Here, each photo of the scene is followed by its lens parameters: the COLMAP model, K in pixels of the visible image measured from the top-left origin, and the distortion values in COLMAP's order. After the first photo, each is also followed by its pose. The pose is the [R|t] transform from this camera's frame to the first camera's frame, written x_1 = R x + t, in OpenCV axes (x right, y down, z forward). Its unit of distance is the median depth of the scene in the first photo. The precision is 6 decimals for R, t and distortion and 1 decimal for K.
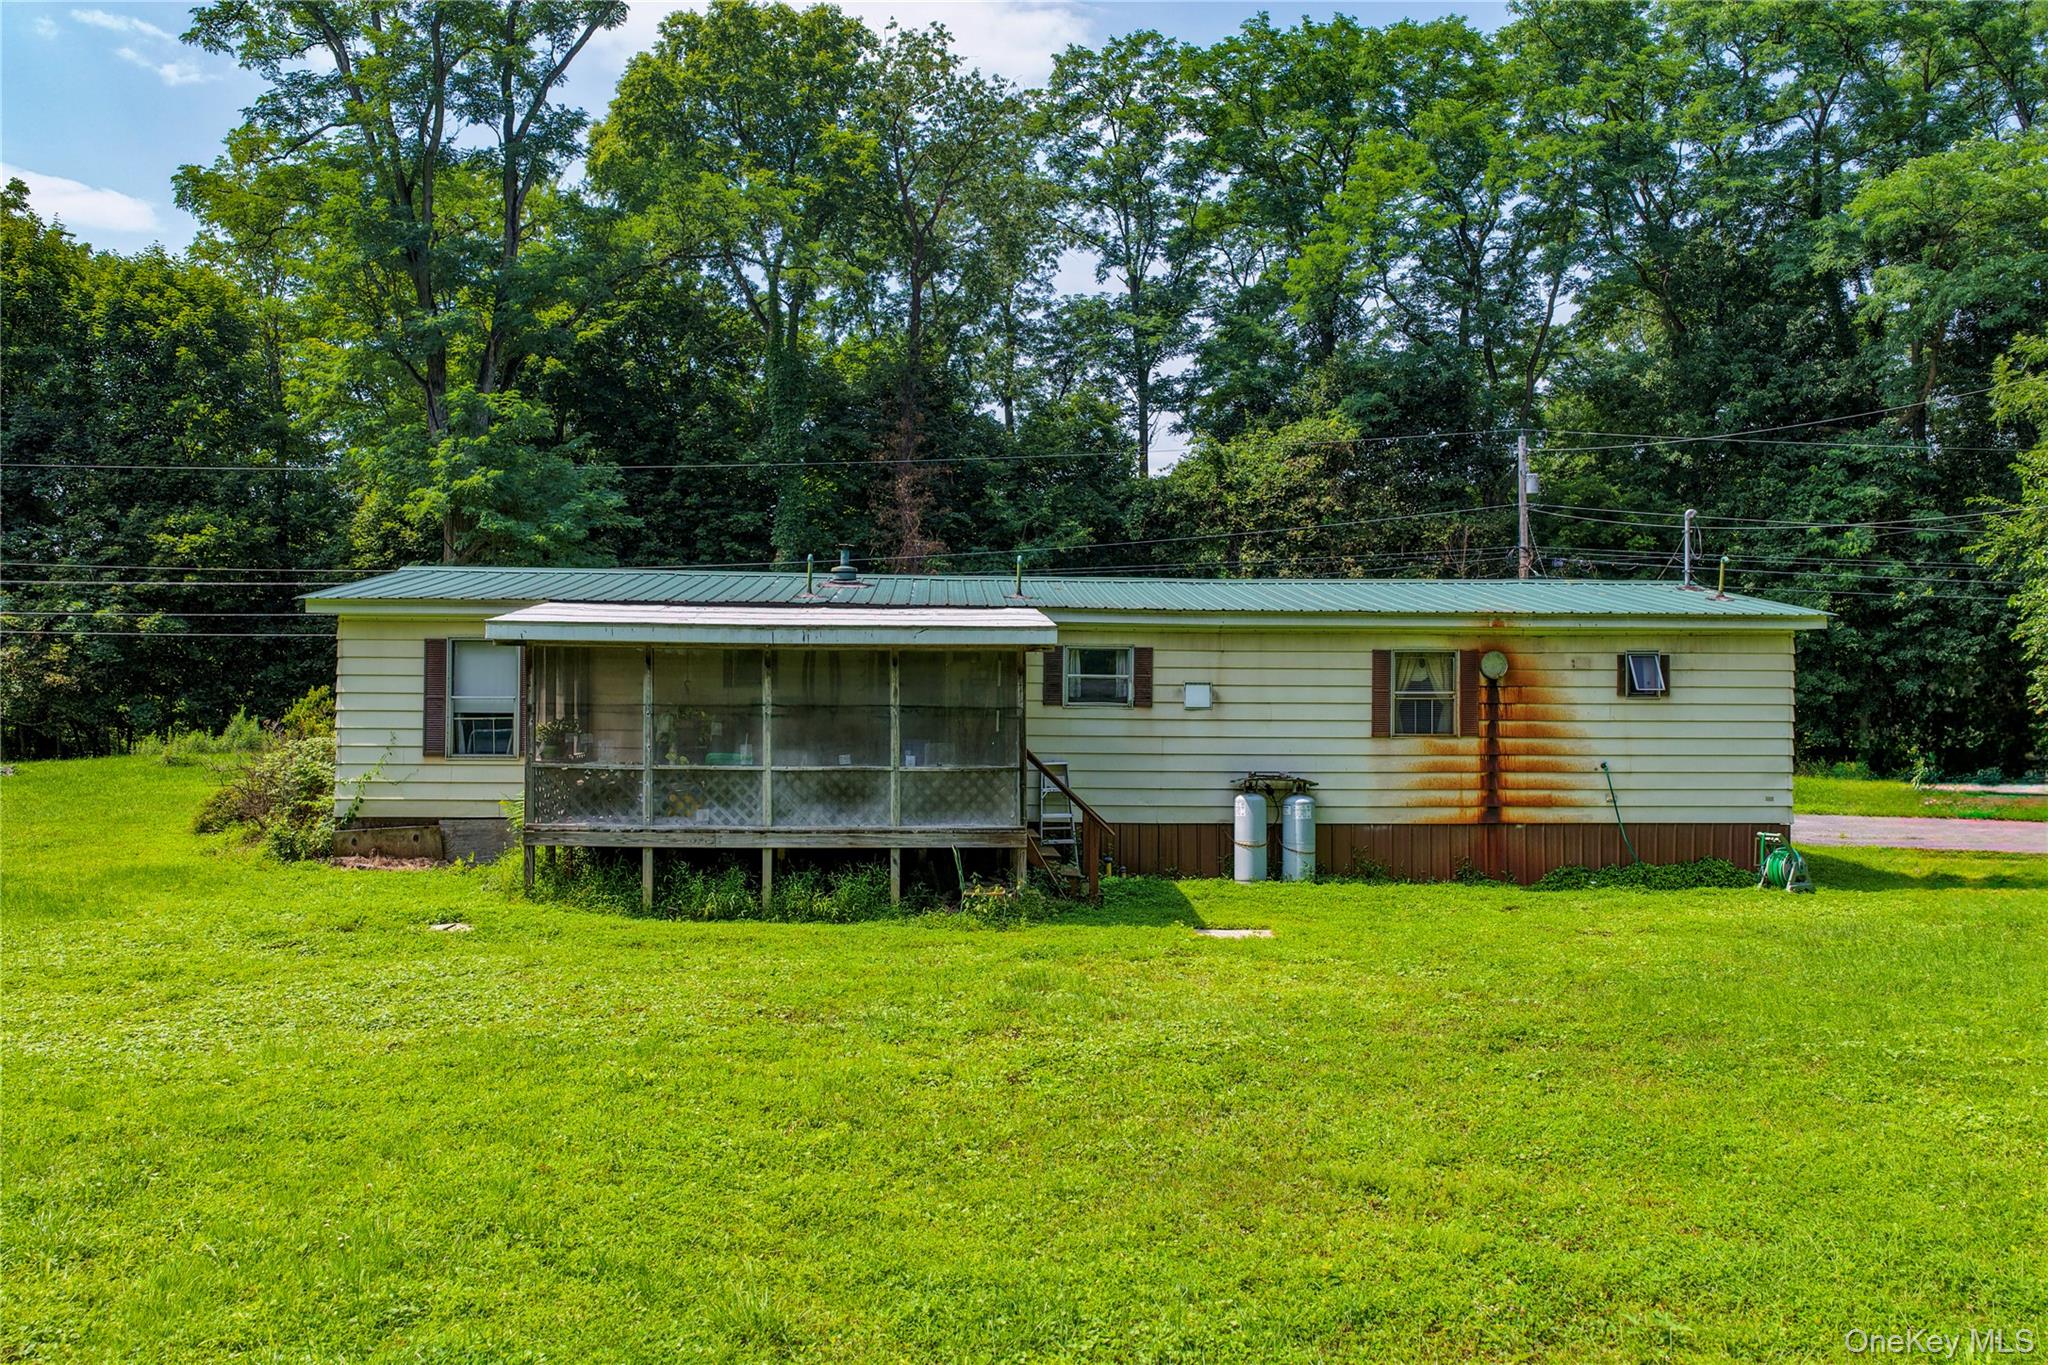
lens RADIAL K [[1634.6, 0, 1024.0], [0, 1634.6, 682.5], [0, 0, 1]] dist [0.000657, -0.006782]
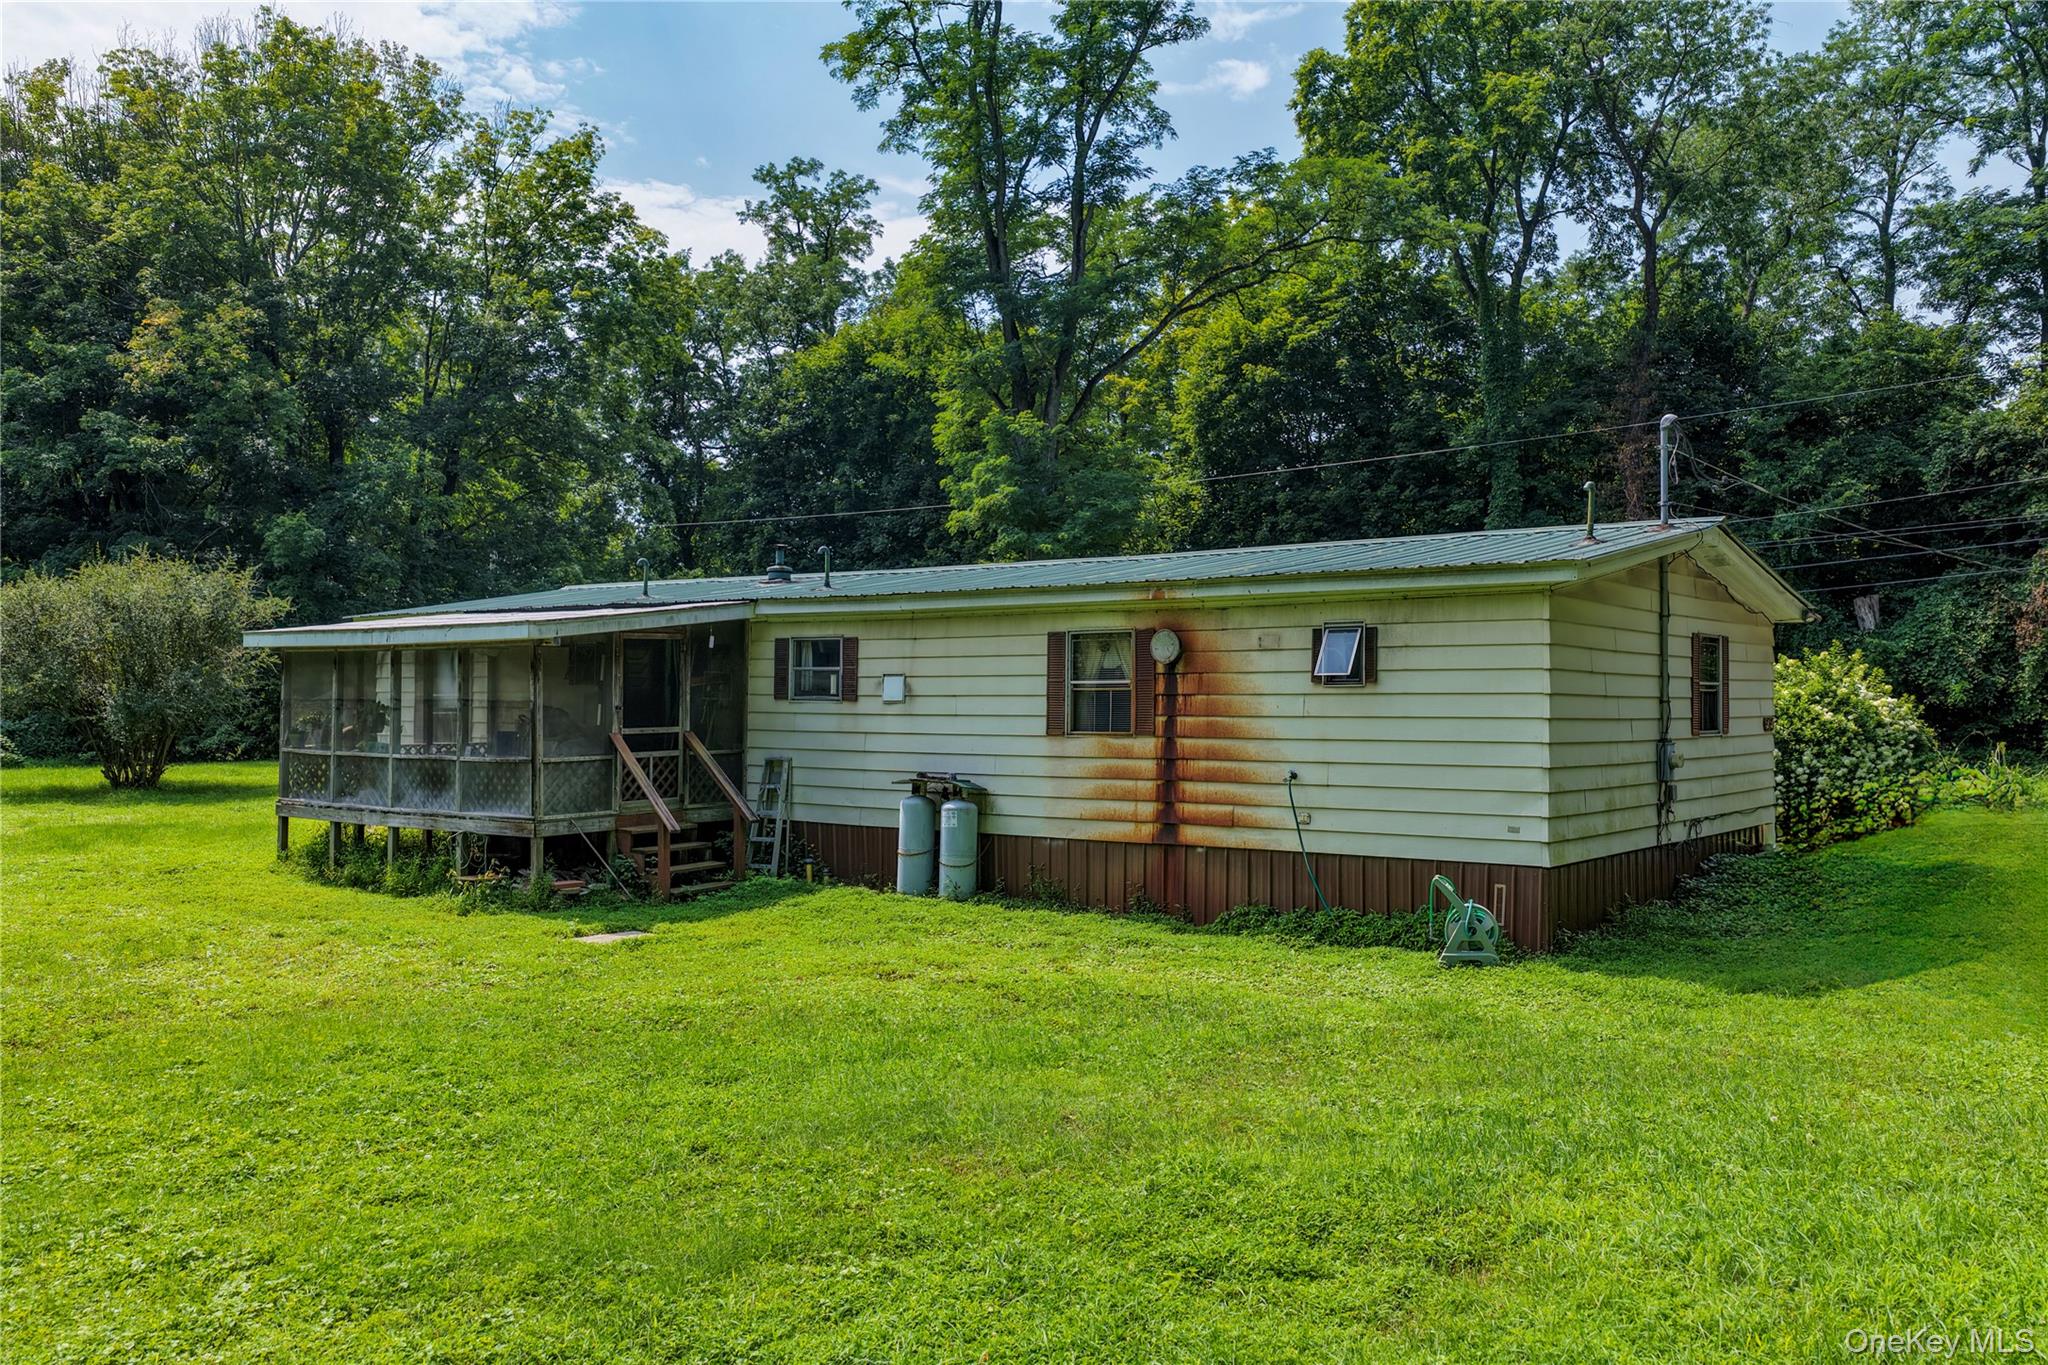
lens RADIAL K [[1634.6, 0, 1024.0], [0, 1634.6, 682.5], [0, 0, 1]] dist [0.000657, -0.006782]
pose [[0.775941, -0.011045, -0.630709, 0.737704], [0.010251, 0.999935, -0.004900, 0.010115], [0.630722, -0.002663, 0.776004, 0.334574]]
